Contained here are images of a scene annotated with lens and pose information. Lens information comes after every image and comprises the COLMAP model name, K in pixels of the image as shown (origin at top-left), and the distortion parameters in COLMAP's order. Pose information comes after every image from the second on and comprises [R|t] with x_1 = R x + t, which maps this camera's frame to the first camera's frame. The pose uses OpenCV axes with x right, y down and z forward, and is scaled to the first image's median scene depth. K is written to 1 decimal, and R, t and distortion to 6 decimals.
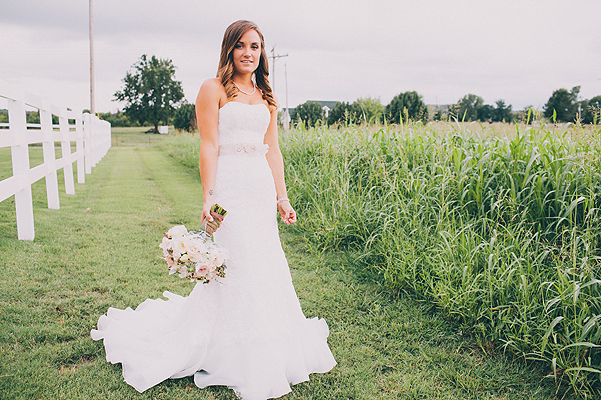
lens RADIAL K [[566.2, 0, 301.8], [0, 566.2, 208.5], [0, 0, 1]] dist [-0.113044, 0.126372]
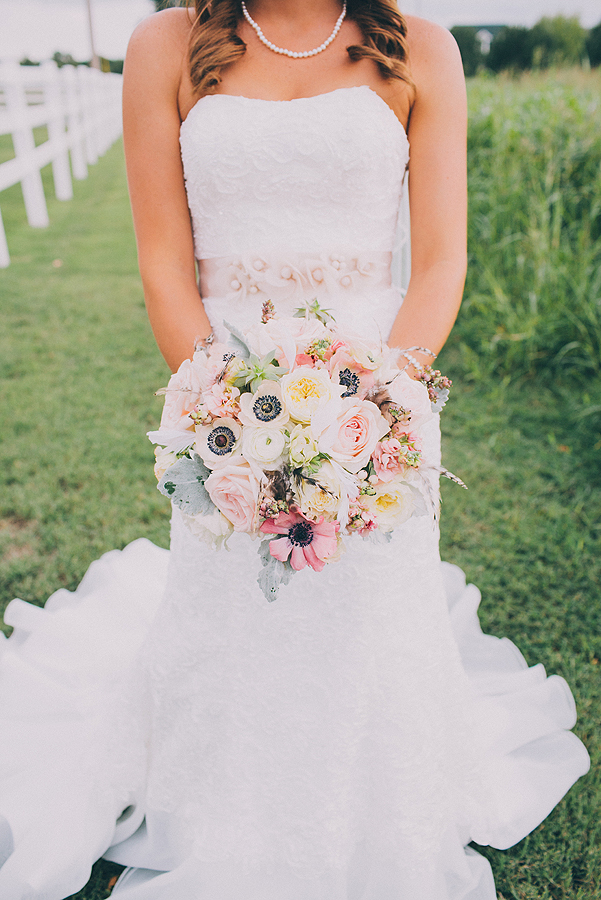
lens RADIAL K [[847.9, 0, 300.5], [0, 847.9, 450.0], [0, 0, 1]] dist [-0.113044, 0.126372]
pose [[0.987686, 0.031299, -0.153290, -0.019104], [0.012742, 0.960438, 0.278202, -0.065541], [0.155933, -0.276729, 0.948212, 0.275974]]
